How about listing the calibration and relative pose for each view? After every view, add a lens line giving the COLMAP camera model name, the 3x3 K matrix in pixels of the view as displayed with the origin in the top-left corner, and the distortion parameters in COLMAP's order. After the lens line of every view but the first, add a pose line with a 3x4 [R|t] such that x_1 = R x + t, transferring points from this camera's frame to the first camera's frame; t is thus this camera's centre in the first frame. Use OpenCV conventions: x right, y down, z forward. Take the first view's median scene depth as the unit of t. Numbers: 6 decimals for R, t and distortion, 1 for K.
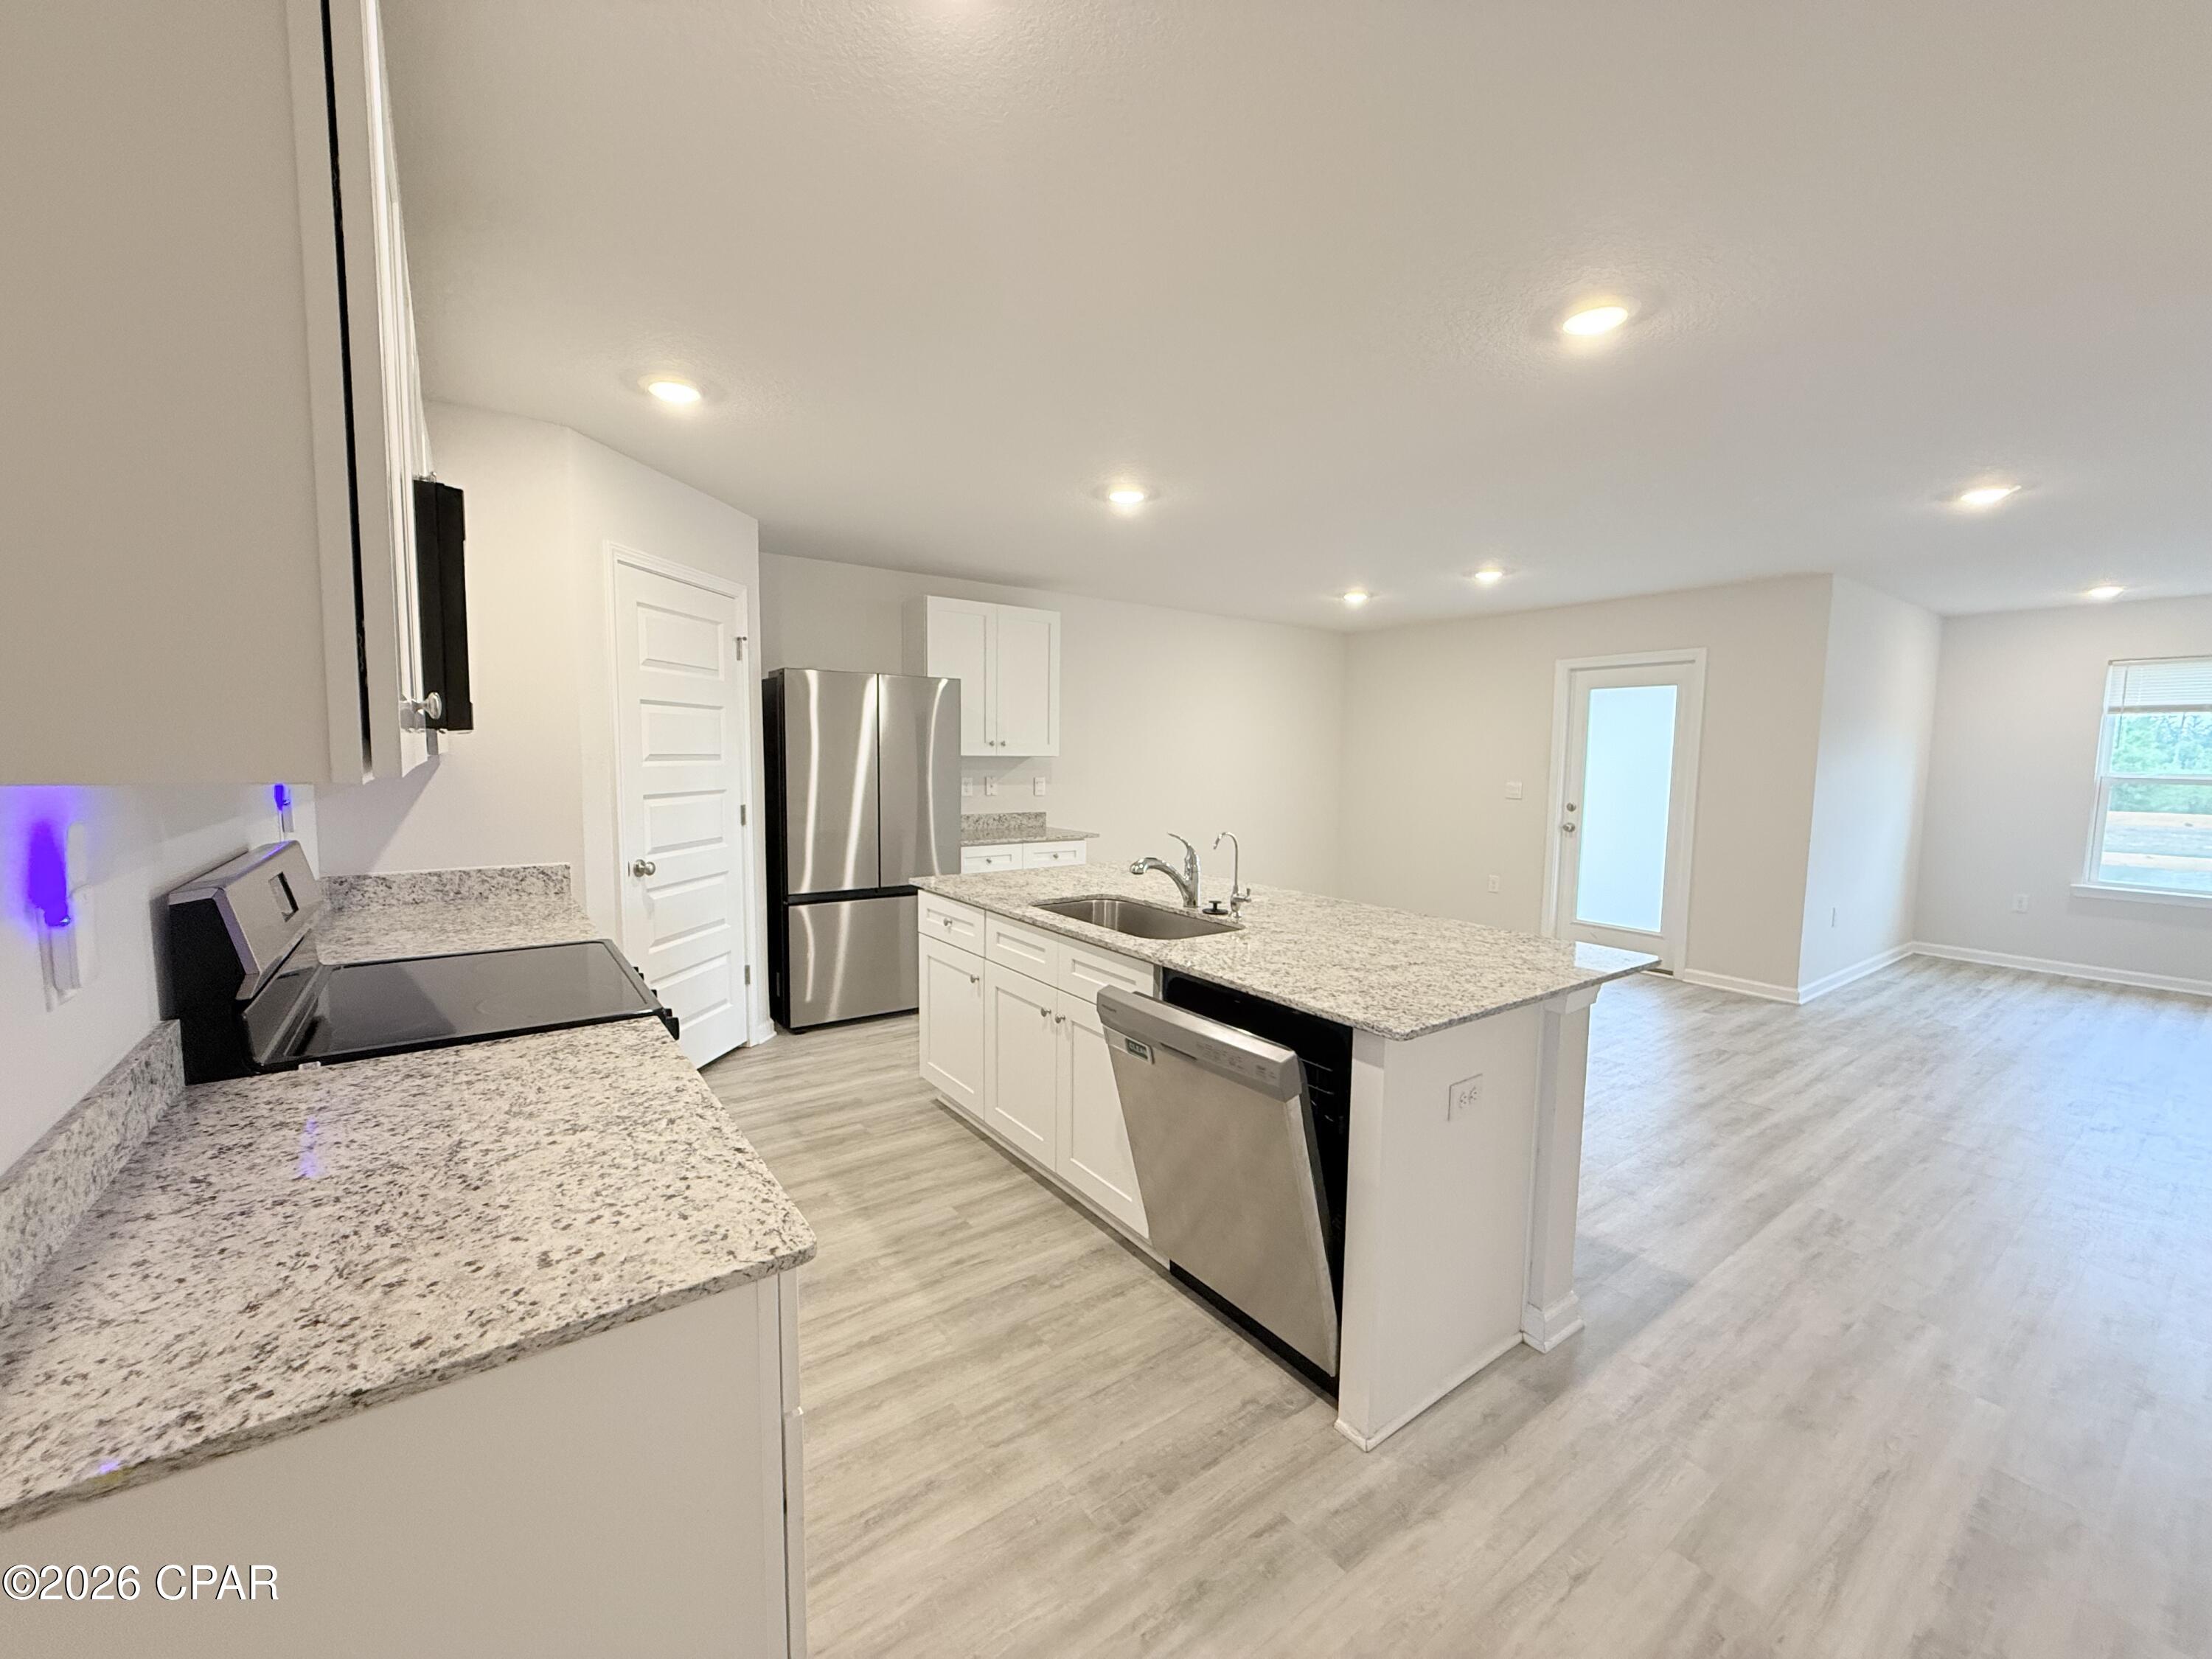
lens RADIAL K [[879.0, 0, 1095.5], [0, 879.0, 832.6], [0, 0, 1]] dist [0.002541, 0.000105]
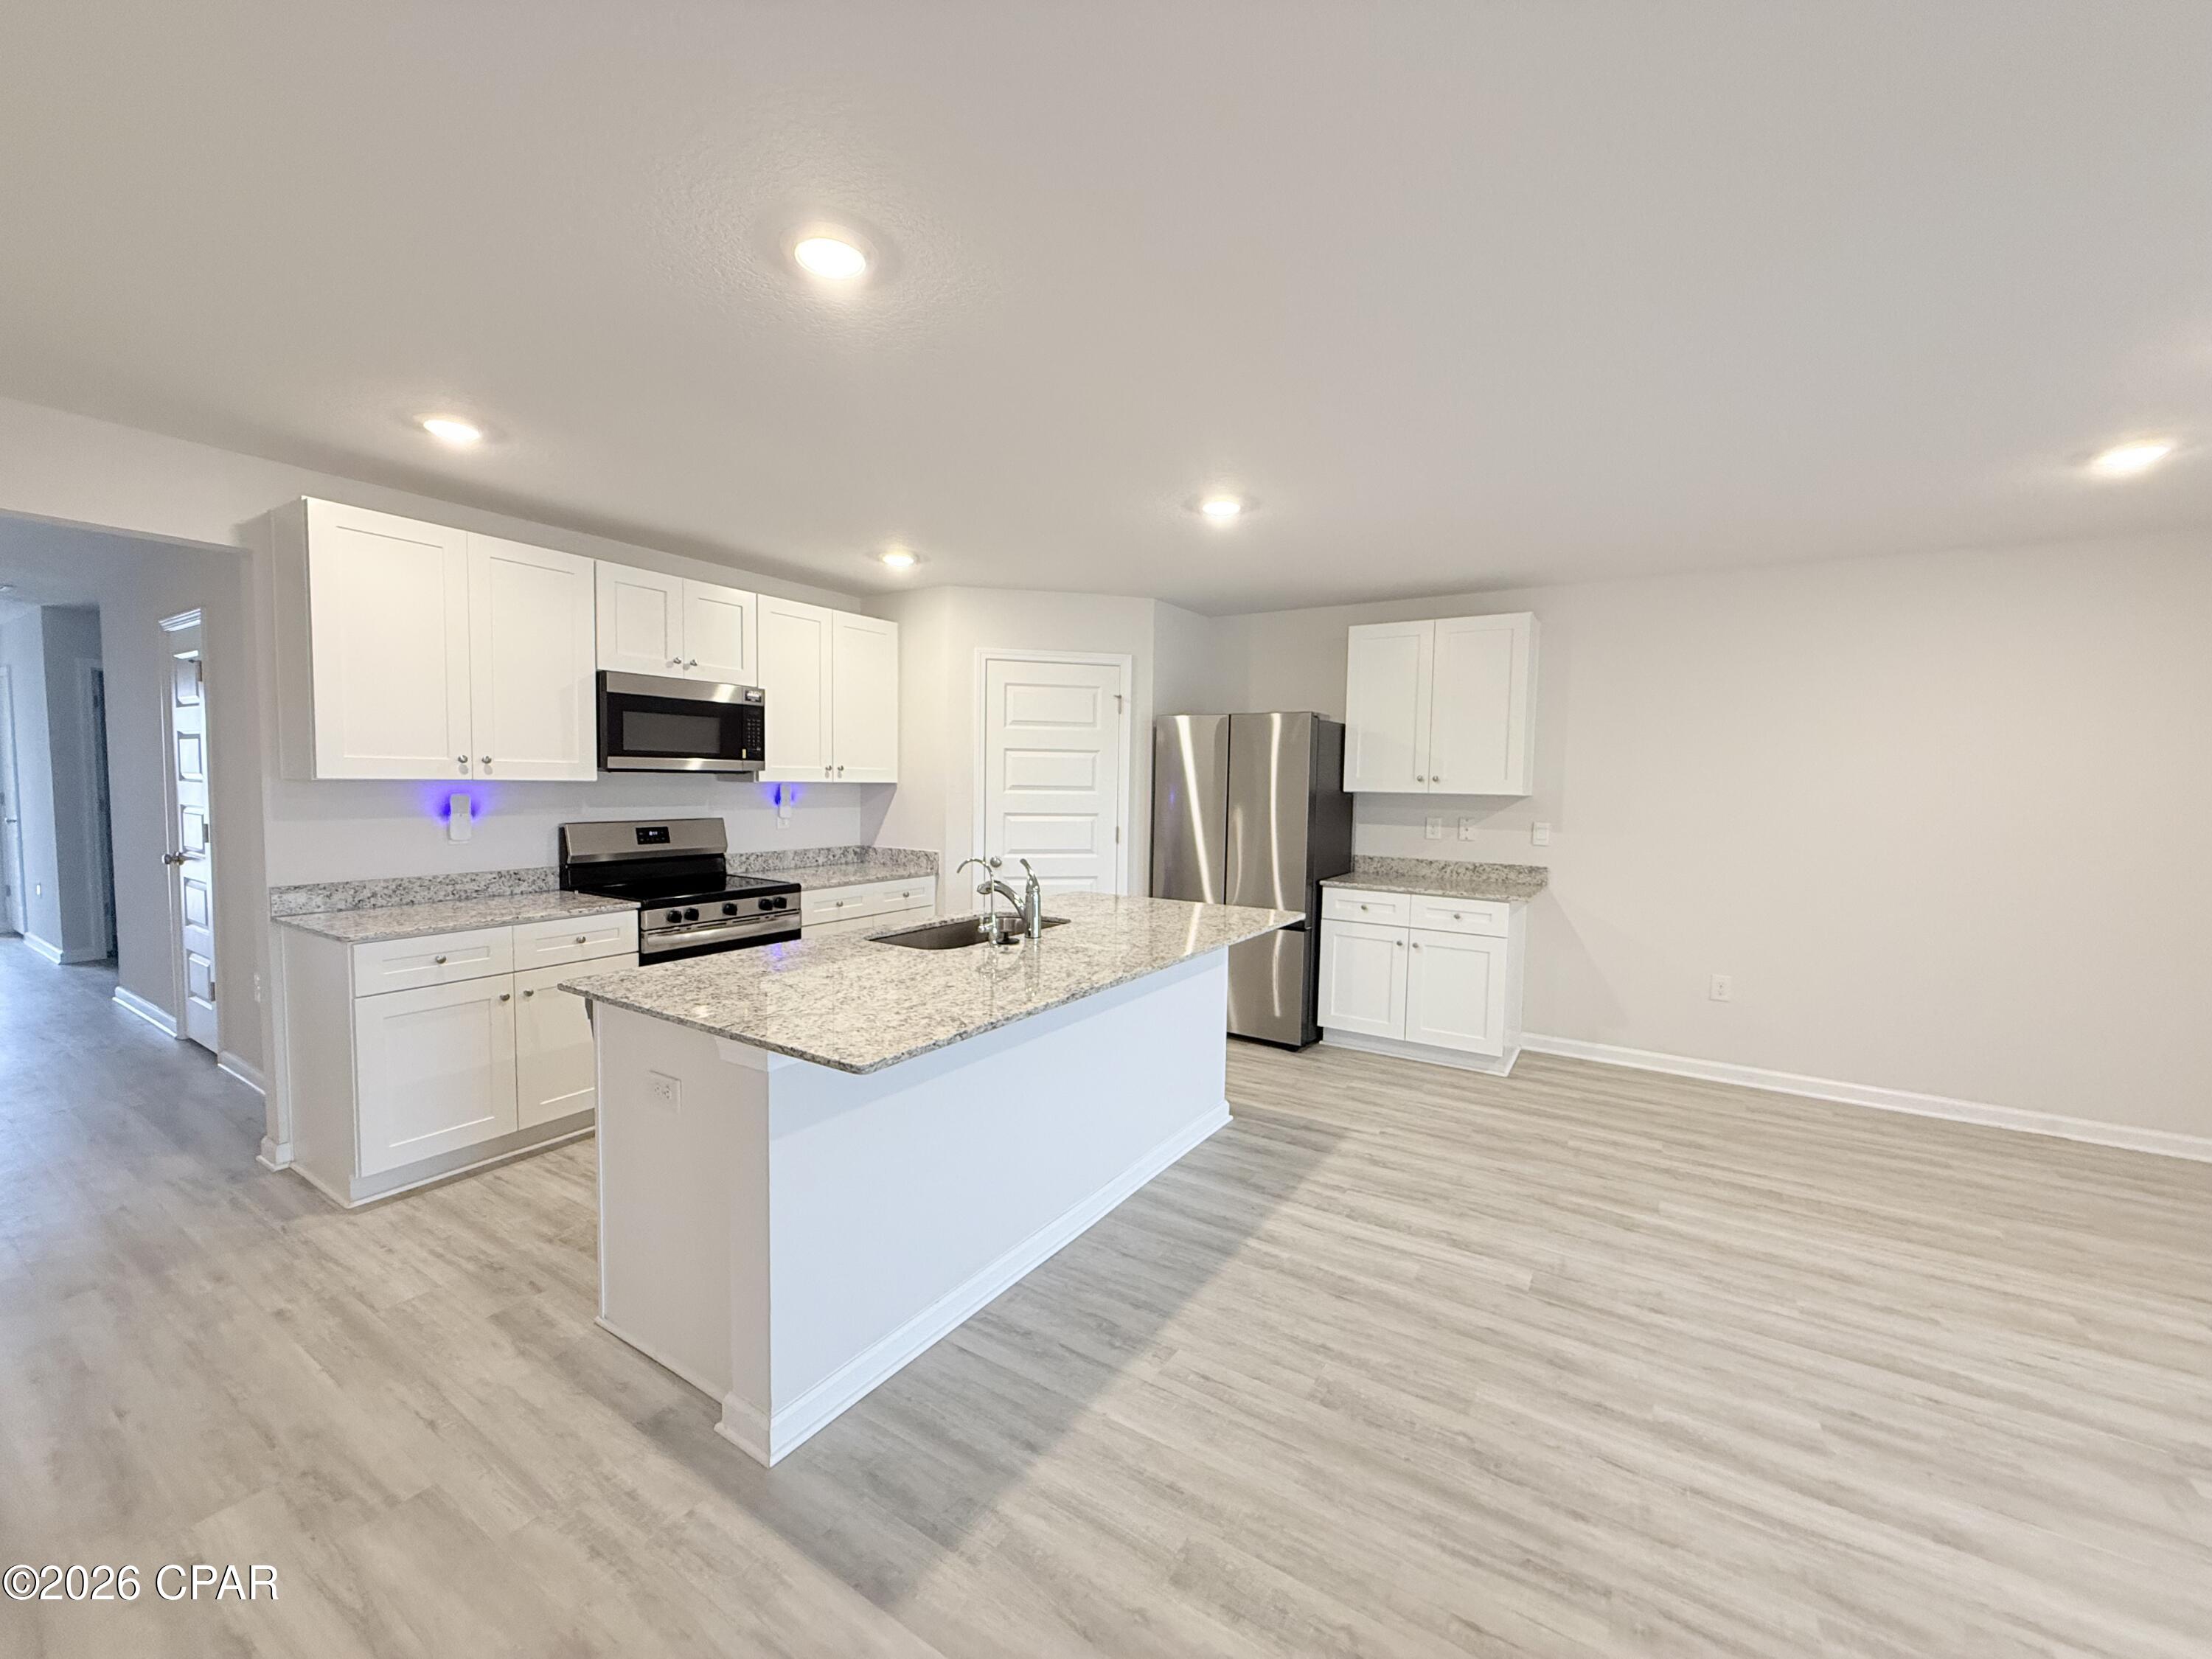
lens RADIAL K [[879.0, 0, 1102.0], [0, 879.0, 829.0], [0, 0, 1]] dist [0.002541, 0.000105]
pose [[0.367849, 0.044624, -0.928814, 1.044050], [-0.097691, 0.995175, 0.009123, -0.051477], [0.924740, 0.087381, 0.370434, 0.692982]]
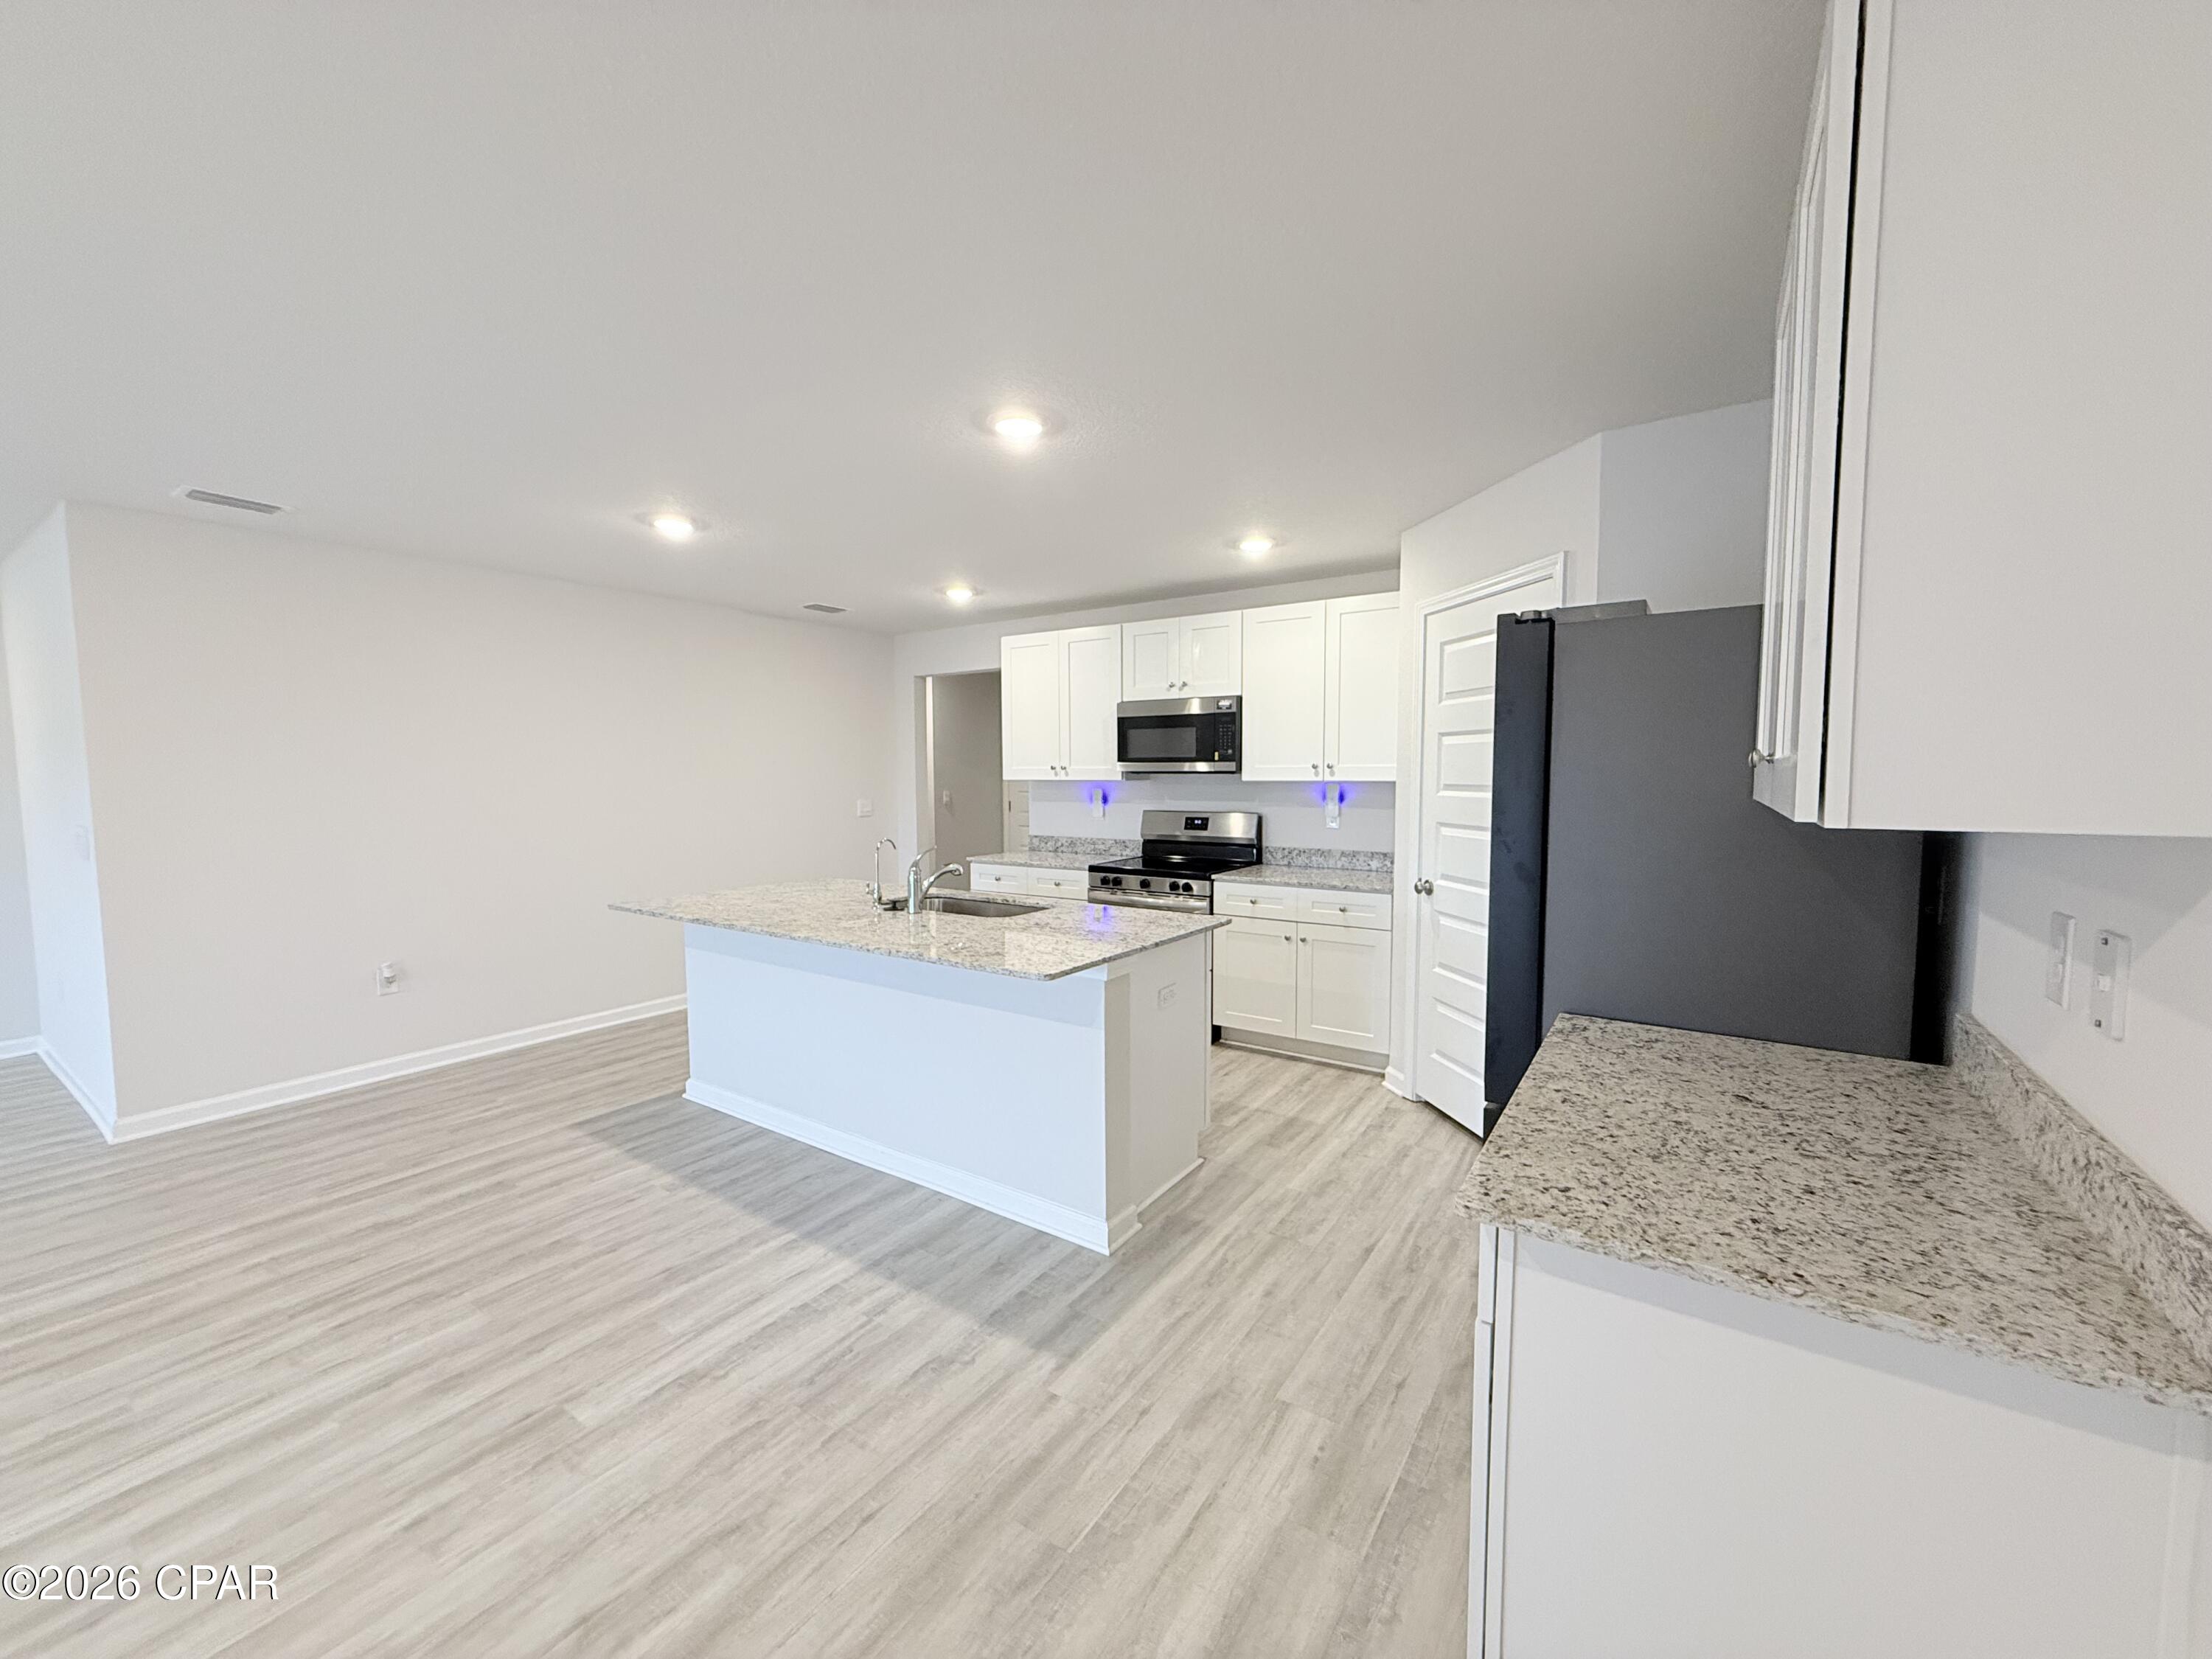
lens RADIAL K [[879.0, 0, 1096.8], [0, 879.0, 828.8], [0, 0, 1]] dist [0.002541, 0.000105]
pose [[-0.940341, 0.011740, -0.340030, 0.273959], [-0.041150, 0.988143, 0.147916, -0.200061], [0.337735, 0.153084, -0.928709, 2.113836]]
